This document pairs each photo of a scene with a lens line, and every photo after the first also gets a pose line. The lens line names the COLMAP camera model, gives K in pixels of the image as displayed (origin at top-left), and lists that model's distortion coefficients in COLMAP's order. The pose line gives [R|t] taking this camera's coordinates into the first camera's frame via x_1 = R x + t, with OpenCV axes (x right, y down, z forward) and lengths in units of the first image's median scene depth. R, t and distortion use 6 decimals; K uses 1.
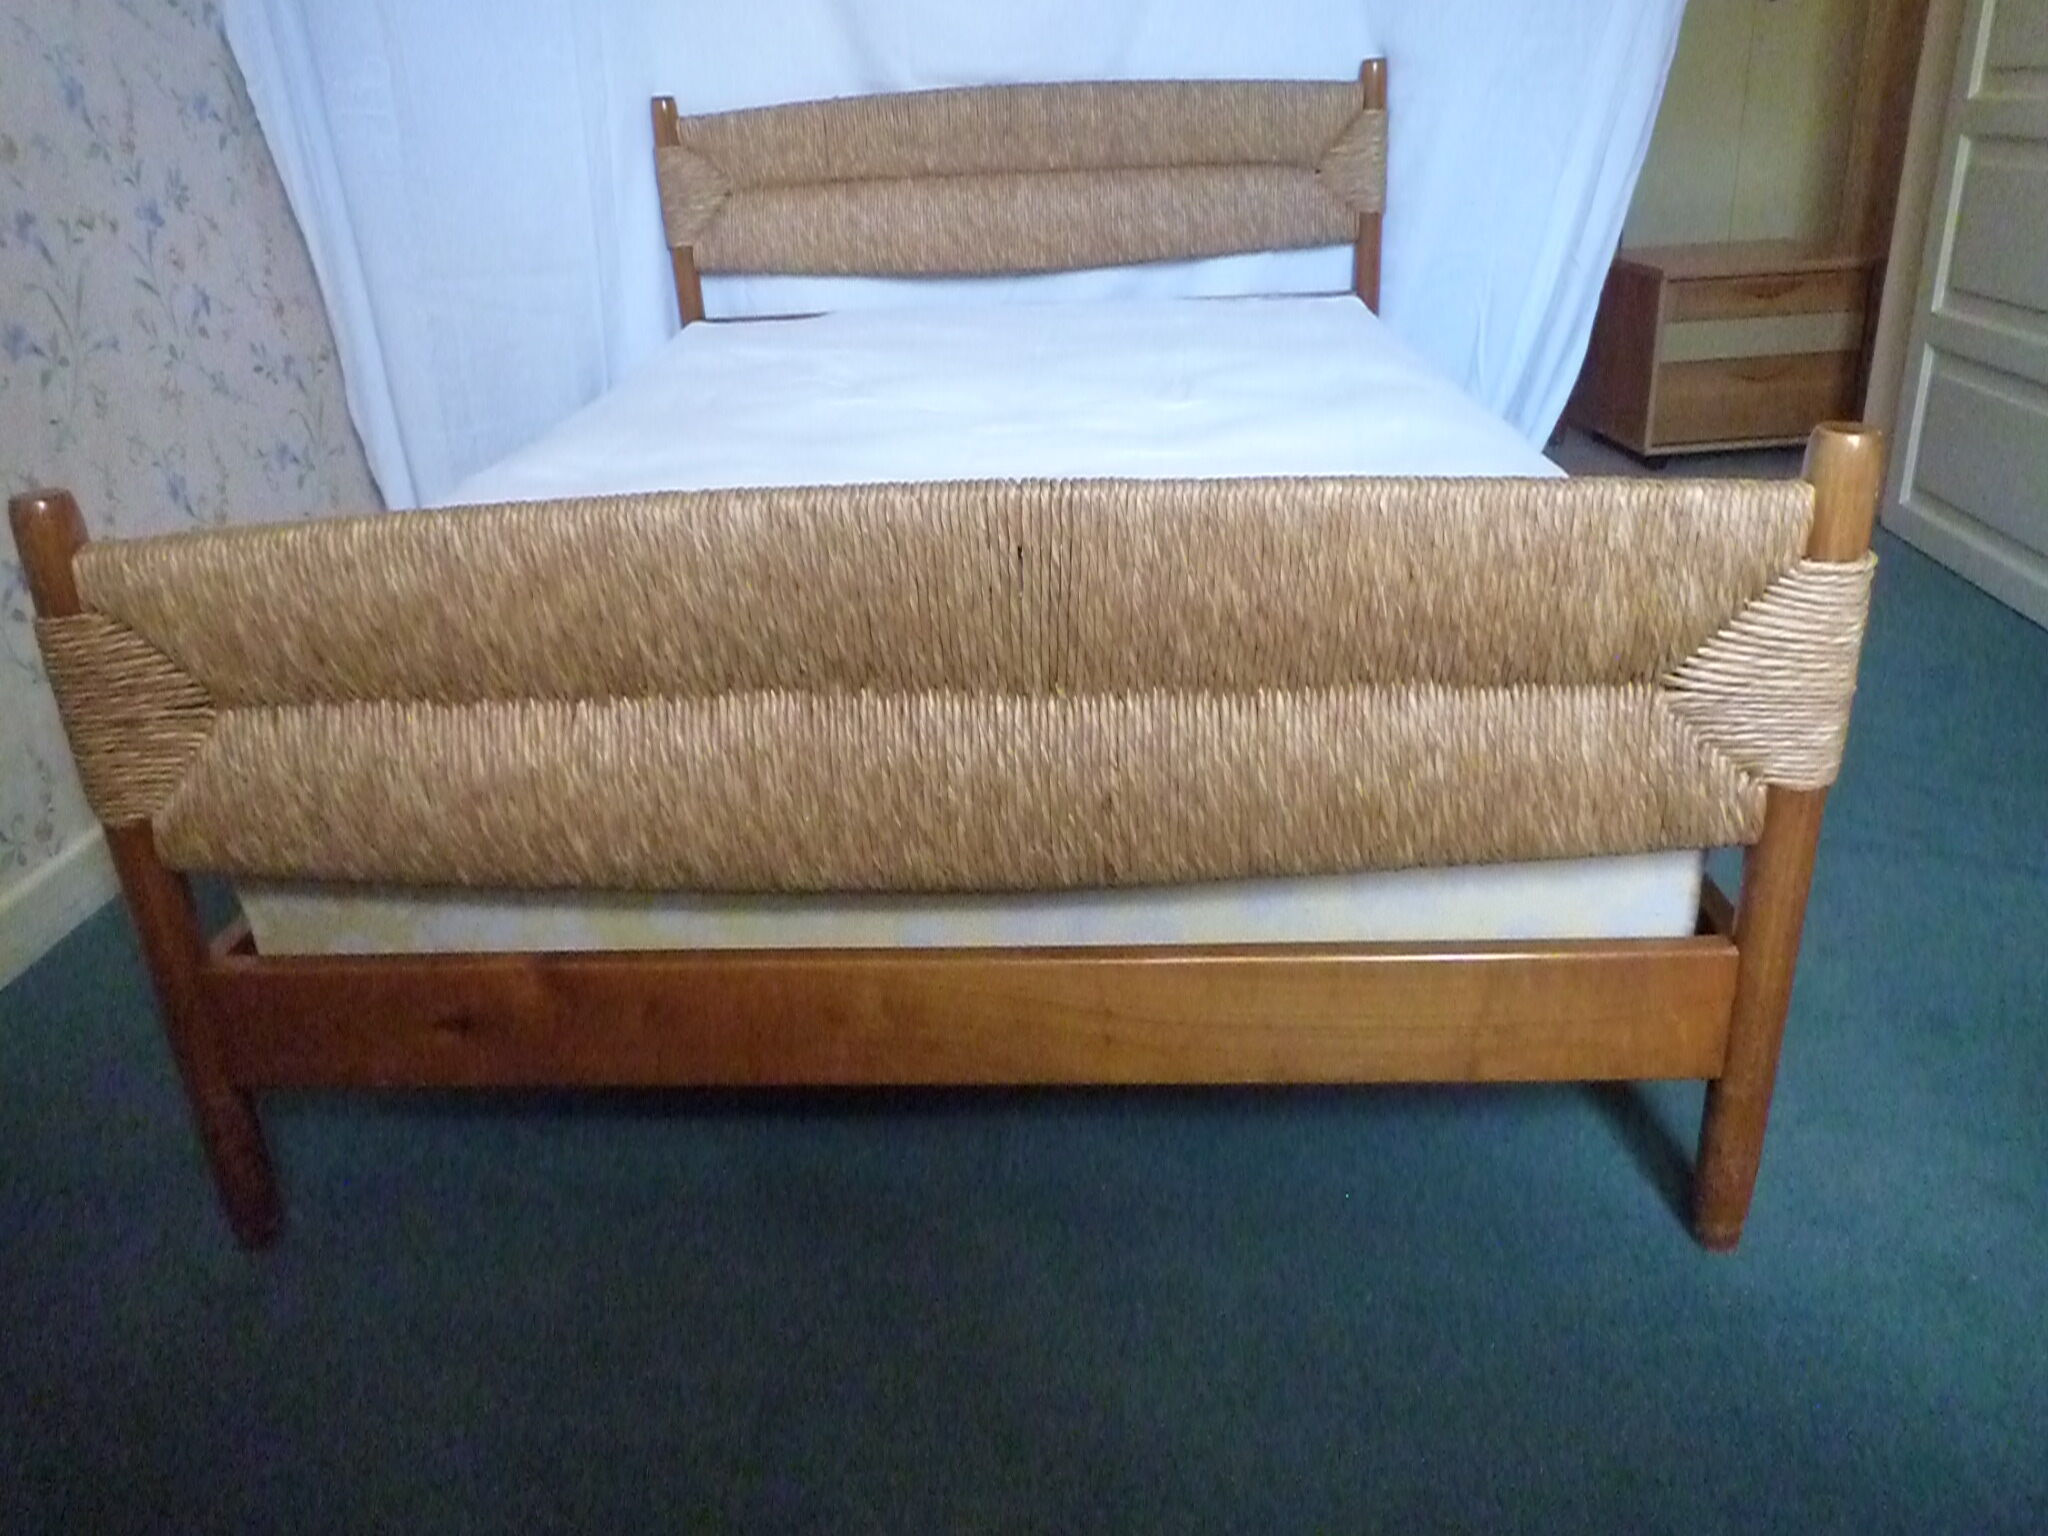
lens RADIAL K [[1547.4, 0, 1019.8], [0, 1547.4, 756.7], [0, 0, 1]] dist [-0.006709, -0.028712]
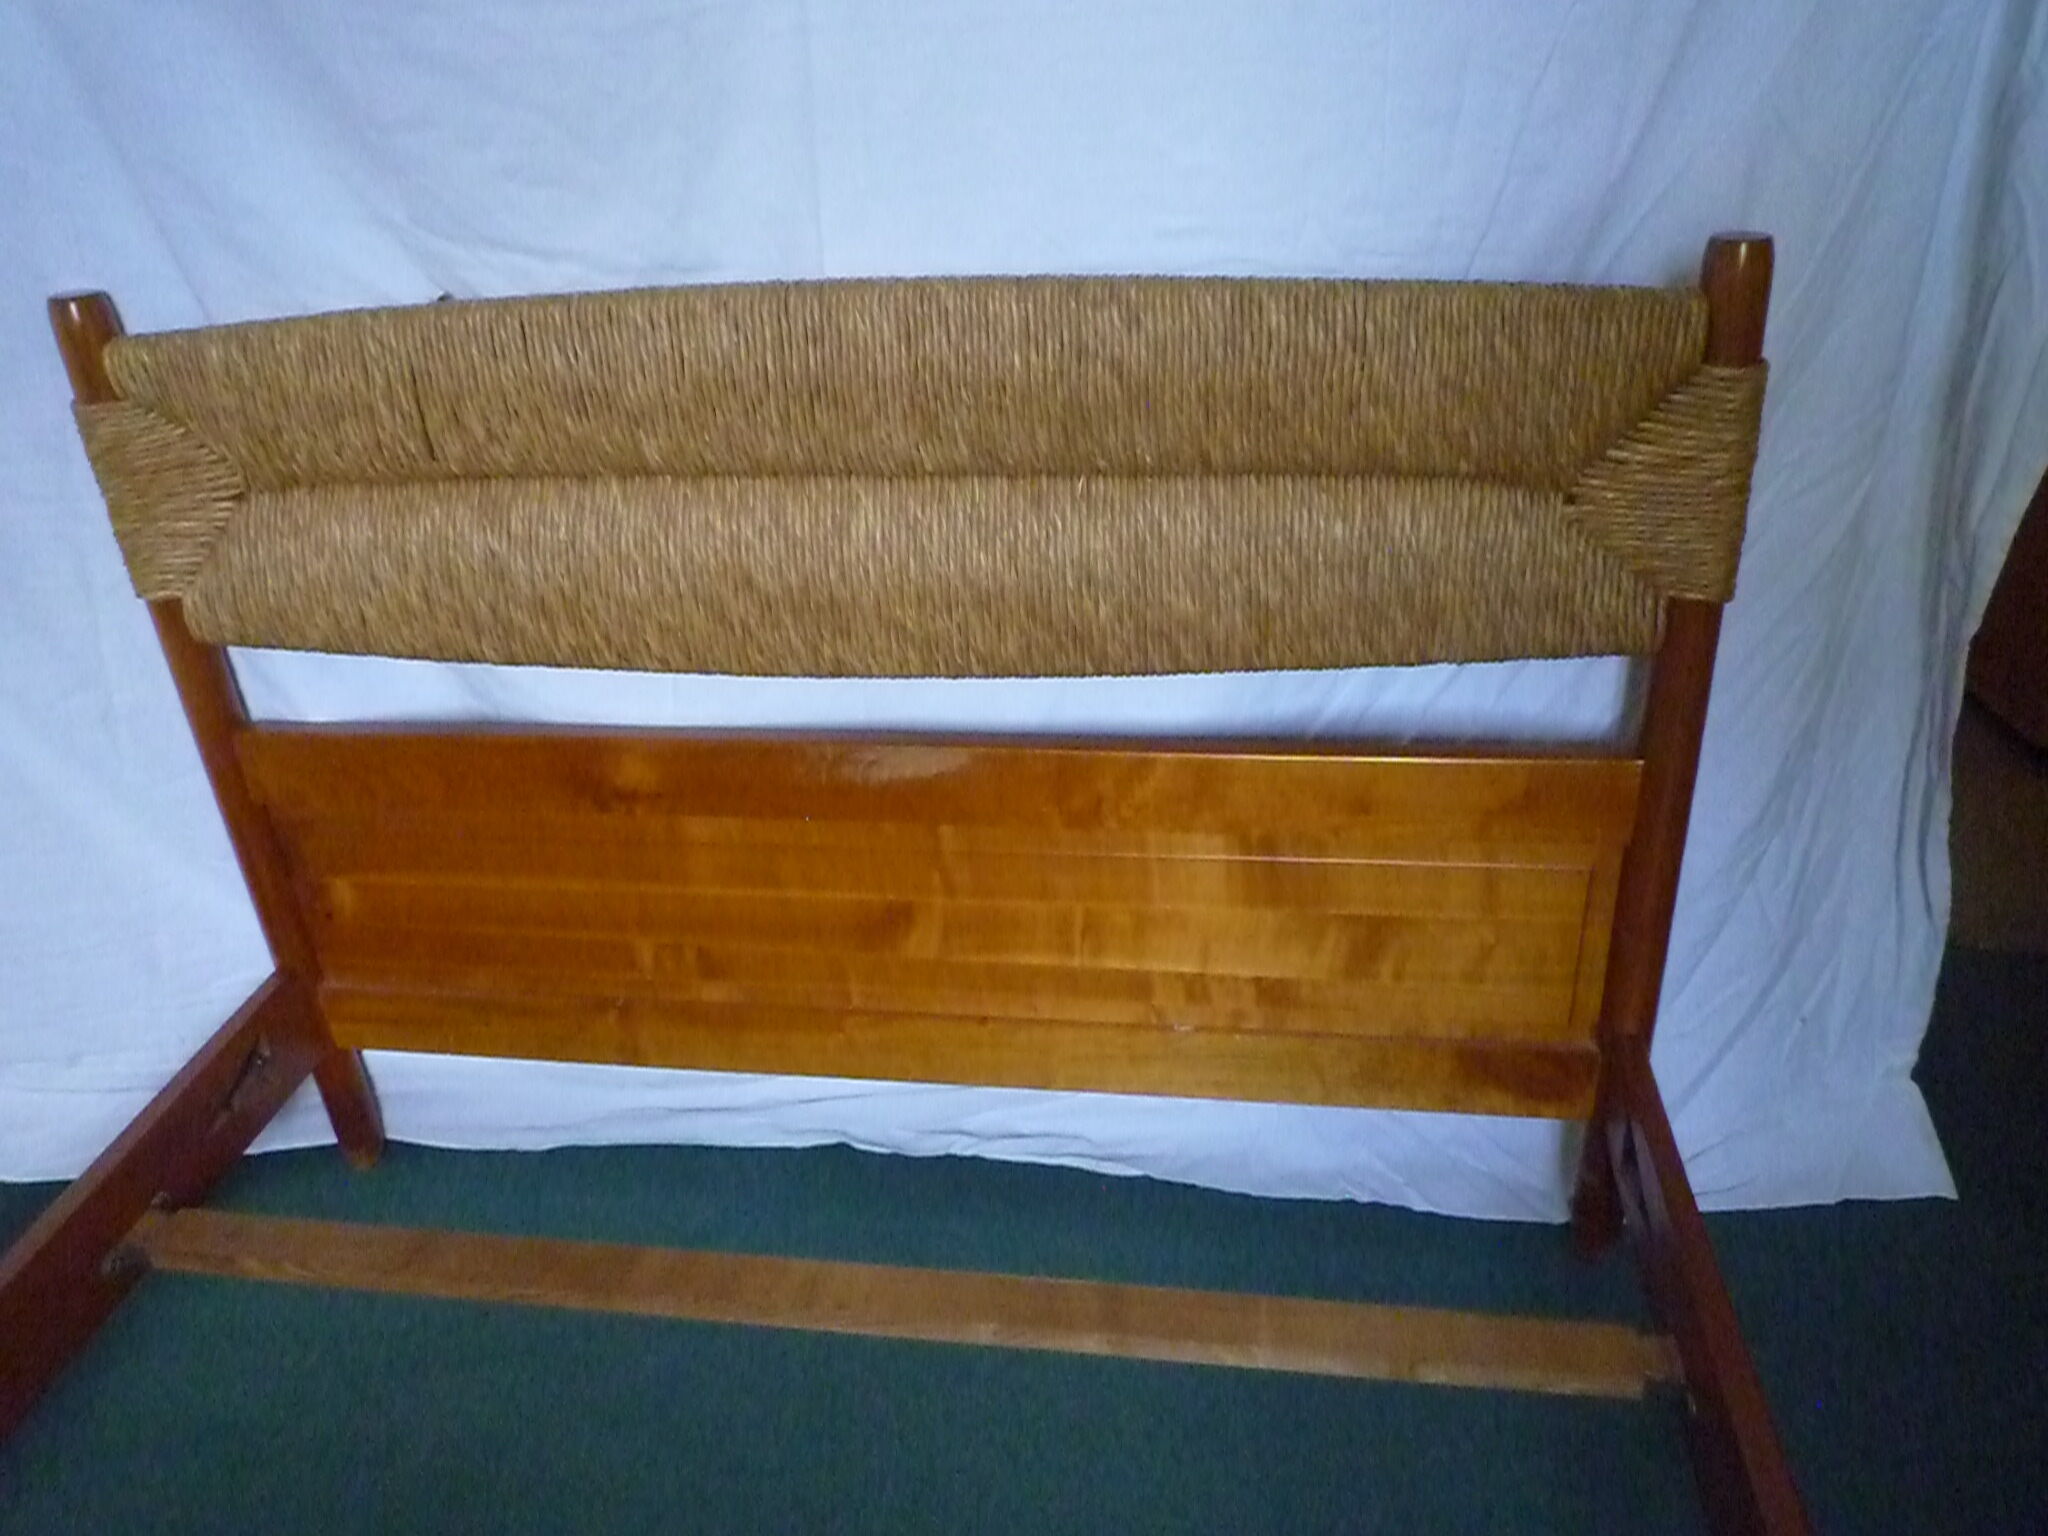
lens RADIAL K [[1547.4, 0, 1016.4], [0, 1547.4, 783.8], [0, 0, 1]] dist [-0.006709, -0.028712]
pose [[0.993767, 0.046876, -0.101146, 0.225993], [-0.037166, 0.994703, 0.095835, -0.826759], [0.105103, -0.091479, 0.990245, 1.402240]]
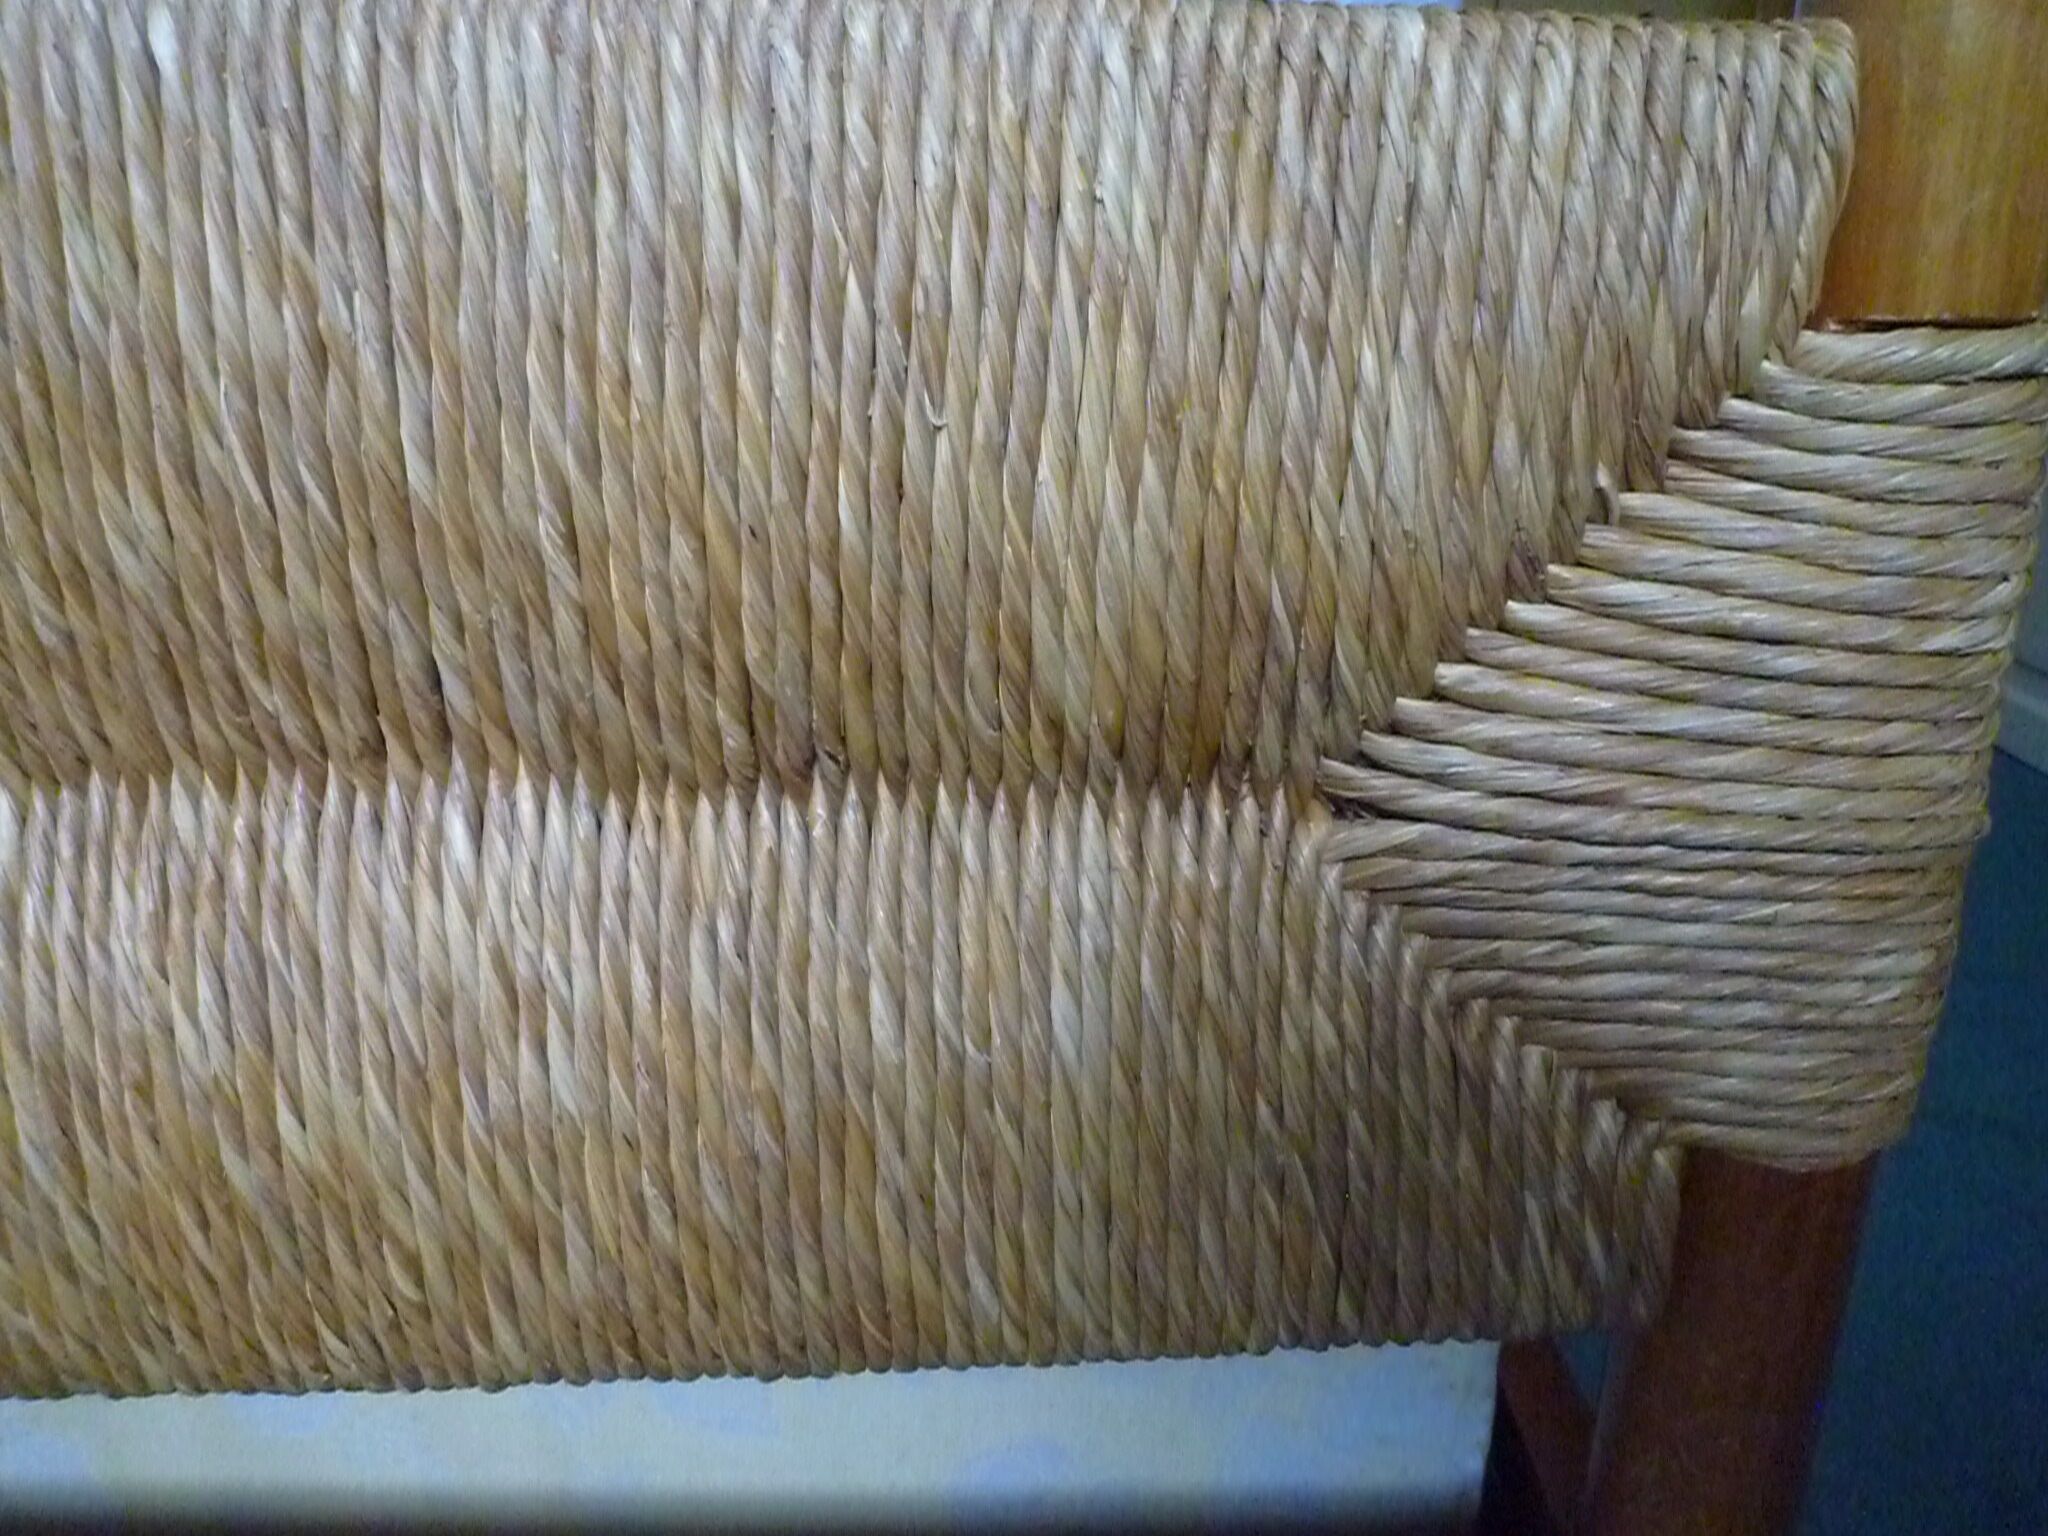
lens RADIAL K [[1547.4, 0, 1009.5], [0, 1547.4, 769.9], [0, 0, 1]] dist [-0.006709, -0.028712]
pose [[0.997765, 0.024347, 0.062228, 0.337498], [-0.019283, 0.996550, -0.080726, -0.026823], [-0.063979, 0.079346, 0.994792, 0.712001]]
